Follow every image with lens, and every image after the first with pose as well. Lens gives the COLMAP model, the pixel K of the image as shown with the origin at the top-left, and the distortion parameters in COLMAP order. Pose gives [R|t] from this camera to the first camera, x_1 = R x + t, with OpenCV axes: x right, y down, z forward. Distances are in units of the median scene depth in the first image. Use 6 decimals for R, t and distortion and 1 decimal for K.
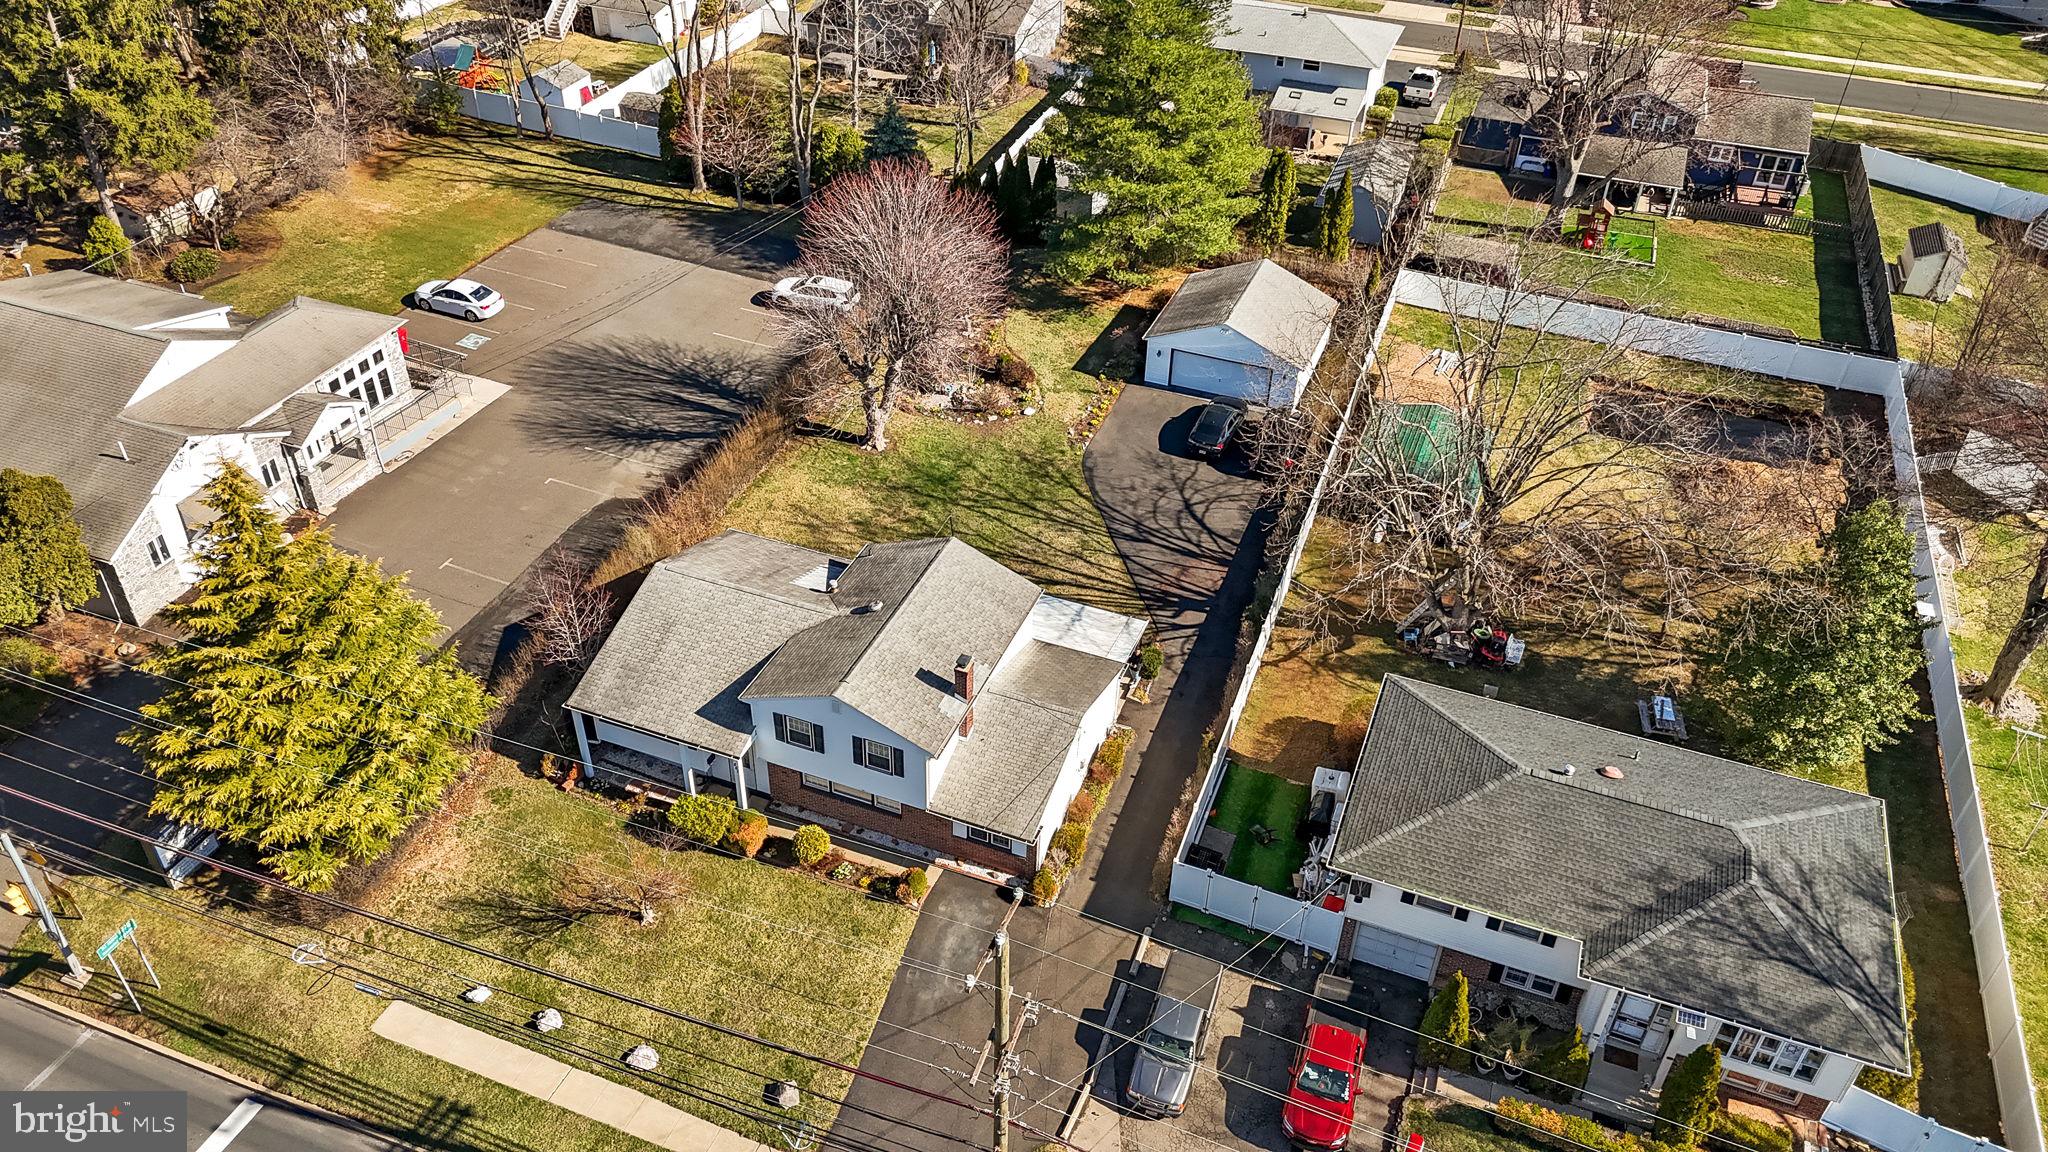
lens RADIAL K [[1534.8, 0, 1024.0], [0, 1534.8, 576.0], [0, 0, 1]] dist [0.001304, 0.000392]
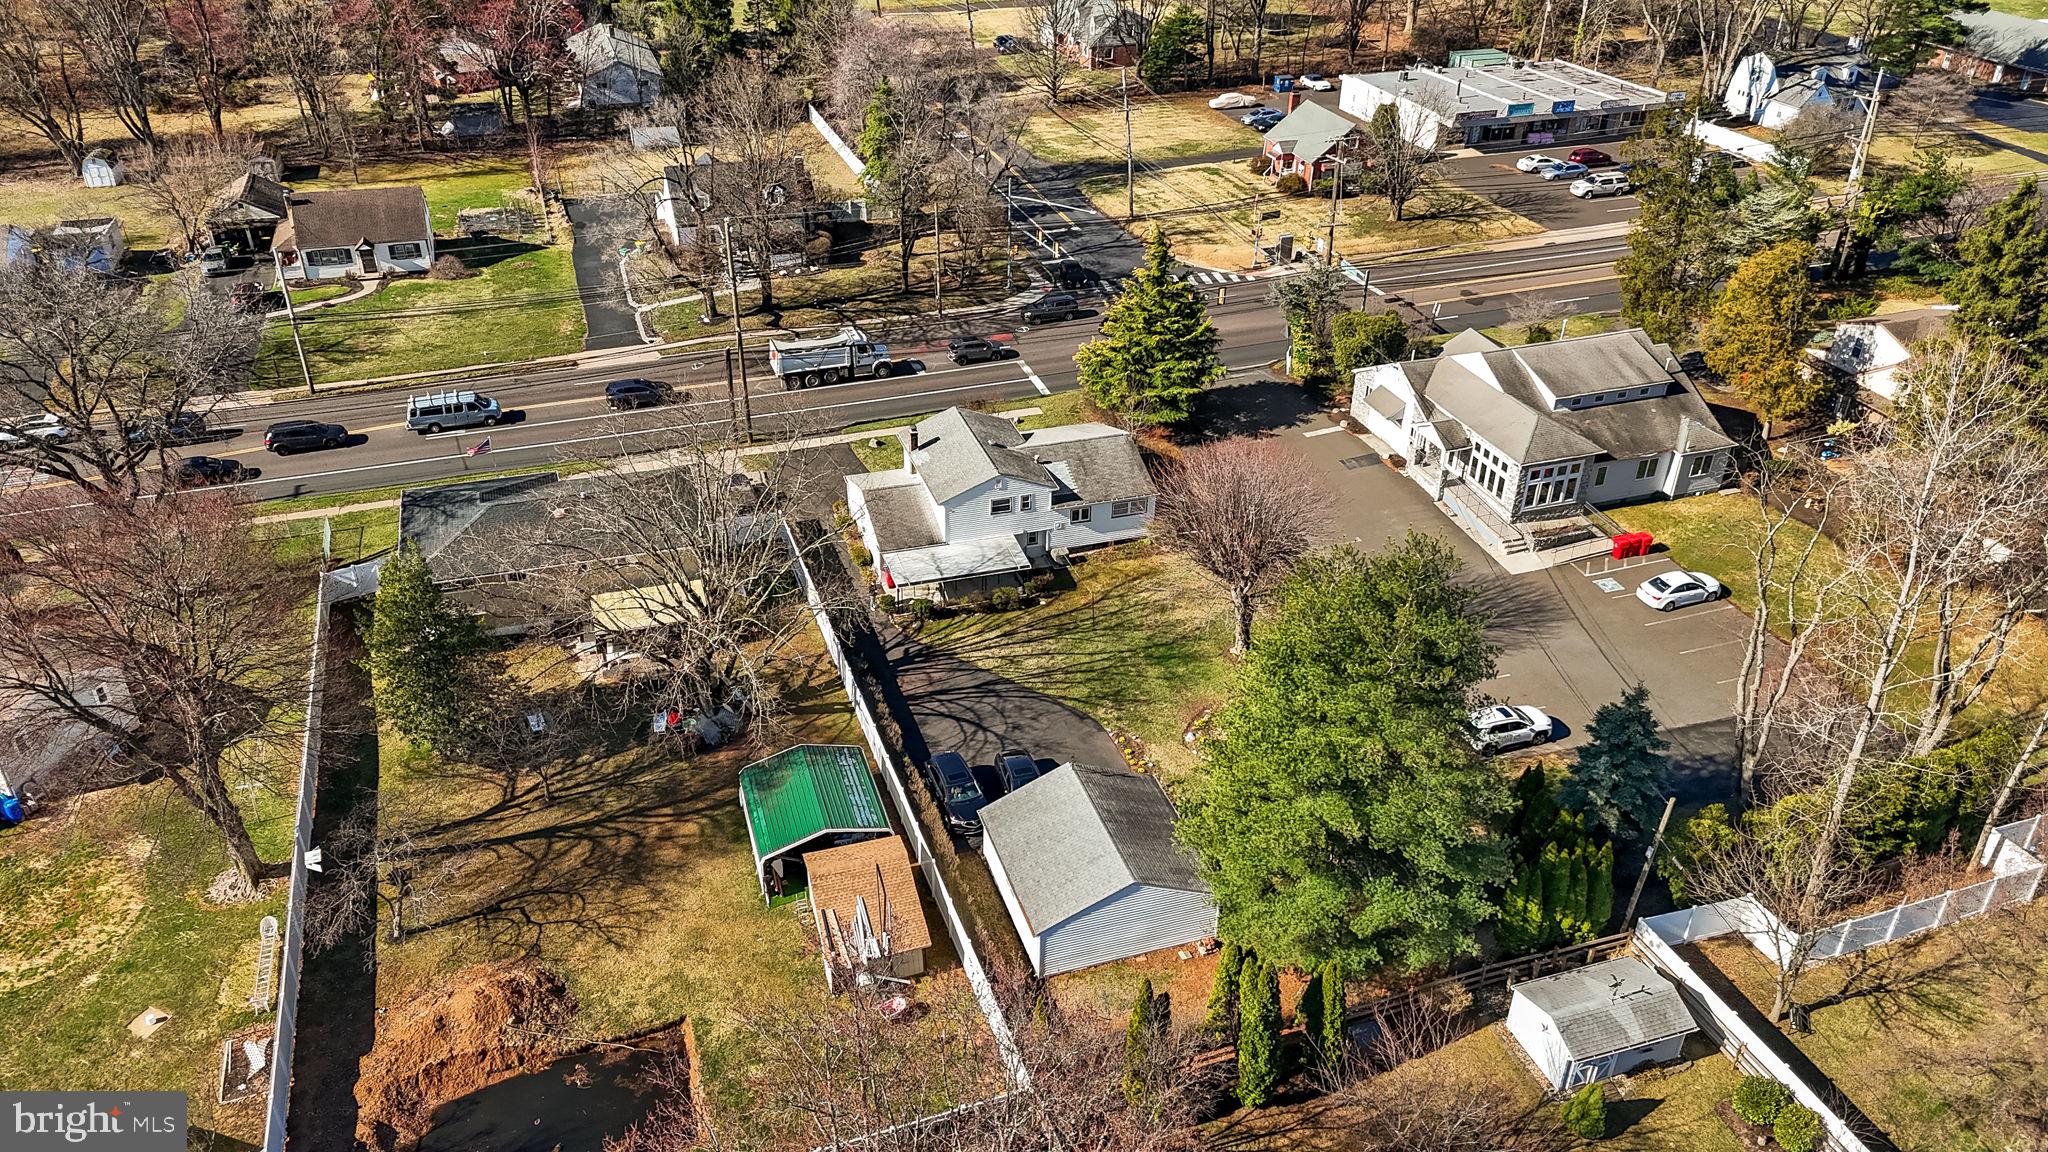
lens RADIAL K [[1534.8, 0, 1024.0], [0, 1534.8, 576.0], [0, 0, 1]] dist [0.001304, 0.000392]
pose [[-0.772718, 0.284423, -0.567460, 0.691030], [-0.408356, 0.461676, 0.787465, -0.993444], [0.485956, 0.840214, -0.240600, 1.223336]]
